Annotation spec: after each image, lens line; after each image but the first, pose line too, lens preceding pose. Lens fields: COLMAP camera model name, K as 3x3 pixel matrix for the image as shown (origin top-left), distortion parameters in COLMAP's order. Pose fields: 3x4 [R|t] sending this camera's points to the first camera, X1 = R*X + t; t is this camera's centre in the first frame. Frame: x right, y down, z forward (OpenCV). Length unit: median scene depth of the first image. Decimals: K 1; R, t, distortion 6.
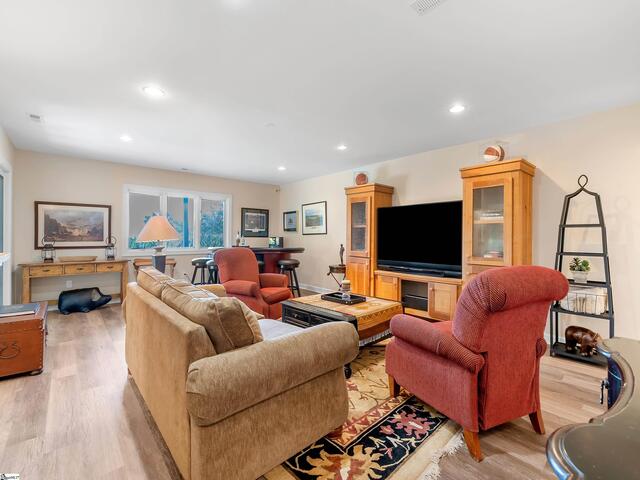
lens RADIAL K [[287.4, 0, 320.0], [0, 287.4, 240.0], [0, 0, 1]] dist [-0.026364, 0.012696]
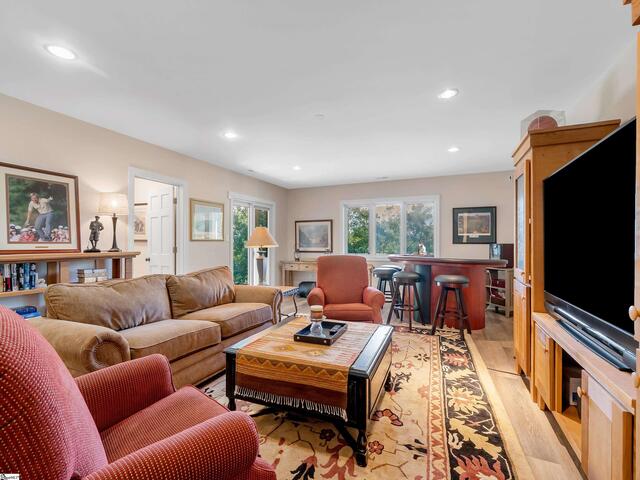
lens RADIAL K [[287.4, 0, 320.0], [0, 287.4, 240.0], [0, 0, 1]] dist [-0.026364, 0.012696]
pose [[0.392041, -0.014575, -0.919832, 0.436593], [-0.009163, 0.999763, -0.019747, -0.002673], [0.919902, 0.016170, 0.391815, 0.443582]]
